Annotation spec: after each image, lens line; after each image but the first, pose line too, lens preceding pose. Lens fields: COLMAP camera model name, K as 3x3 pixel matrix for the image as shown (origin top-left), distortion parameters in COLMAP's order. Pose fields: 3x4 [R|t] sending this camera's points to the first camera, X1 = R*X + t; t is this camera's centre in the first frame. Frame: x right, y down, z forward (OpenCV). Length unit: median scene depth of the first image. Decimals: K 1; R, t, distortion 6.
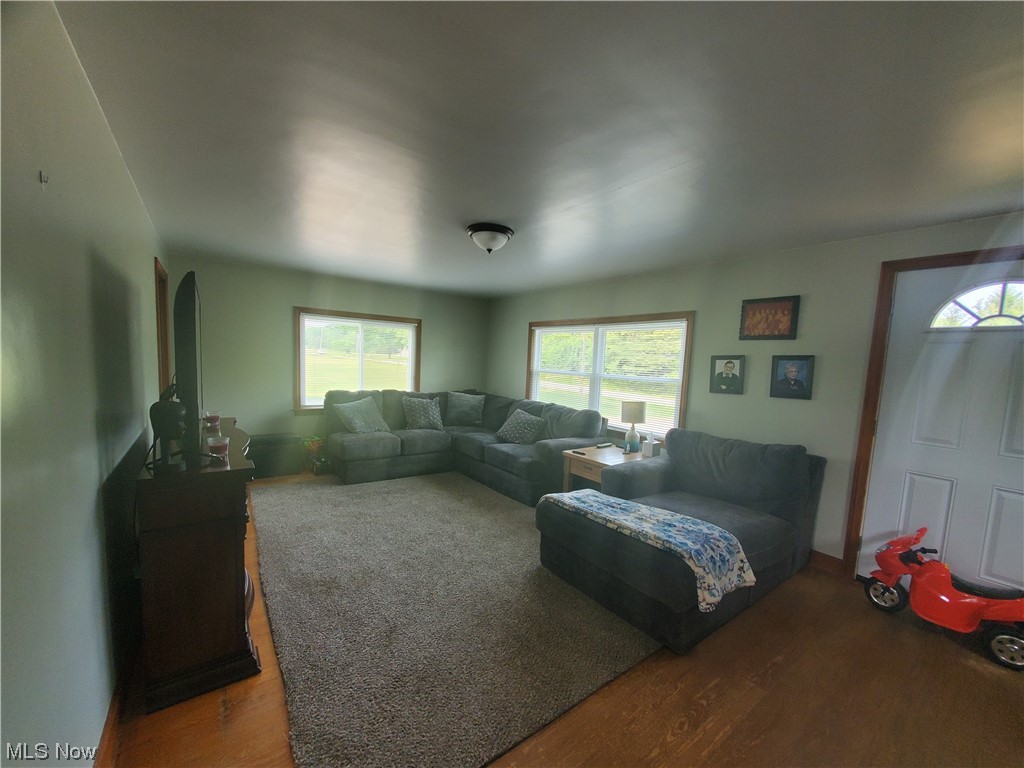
lens RADIAL K [[404.5, 0, 513.9], [0, 404.5, 398.9], [0, 0, 1]] dist [-0.000869, -0.000026]
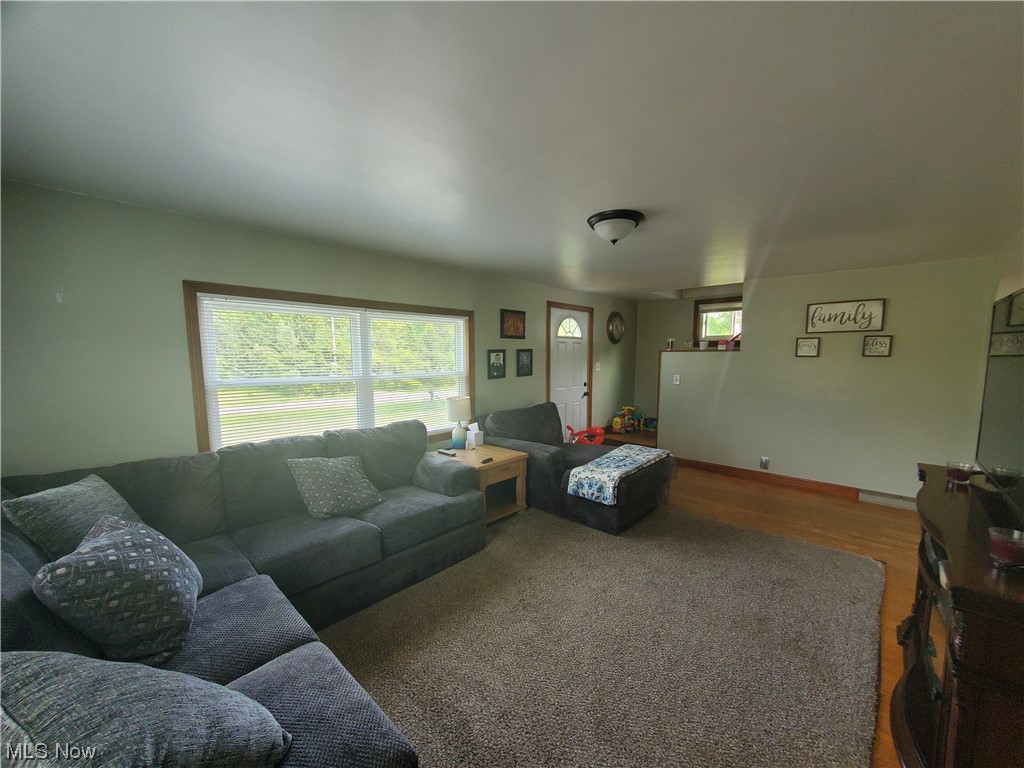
lens RADIAL K [[404.5, 0, 513.9], [0, 404.5, 398.9], [0, 0, 1]] dist [-0.000869, -0.000026]
pose [[-0.177487, -0.150100, 0.972609, -0.718227], [0.090425, 0.981632, 0.167993, -0.151793], [-0.979960, 0.117765, -0.160654, 1.075417]]
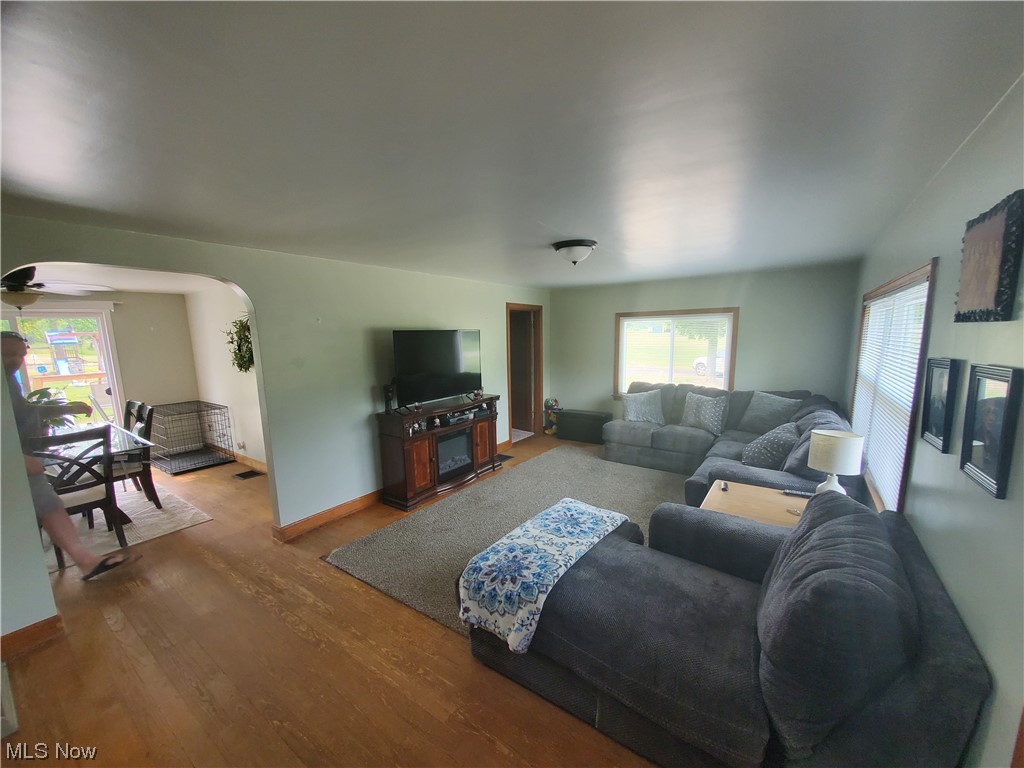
lens RADIAL K [[404.5, 0, 513.9], [0, 404.5, 398.9], [0, 0, 1]] dist [-0.000869, -0.000026]
pose [[0.310798, 0.099727, -0.945230, 0.733583], [-0.057495, 0.994632, 0.086034, -0.069731], [0.948735, 0.027607, 0.314863, 0.401577]]
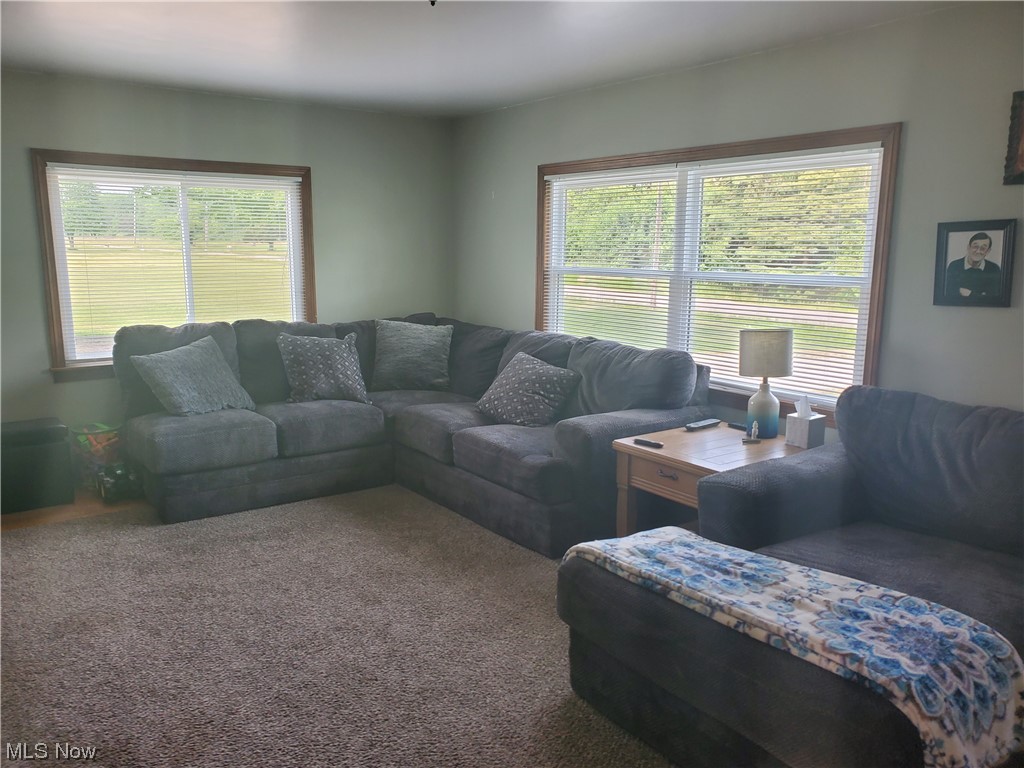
lens RADIAL K [[793.6, 0, 512.0], [0, 793.6, 384.0], [0, 0, 1]] dist [0.018666, -0.006509]
pose [[0.999252, -0.035248, -0.015878, 0.018583], [0.036378, 0.996316, 0.077657, -0.013290], [0.013083, -0.078177, 0.996854, 0.085505]]
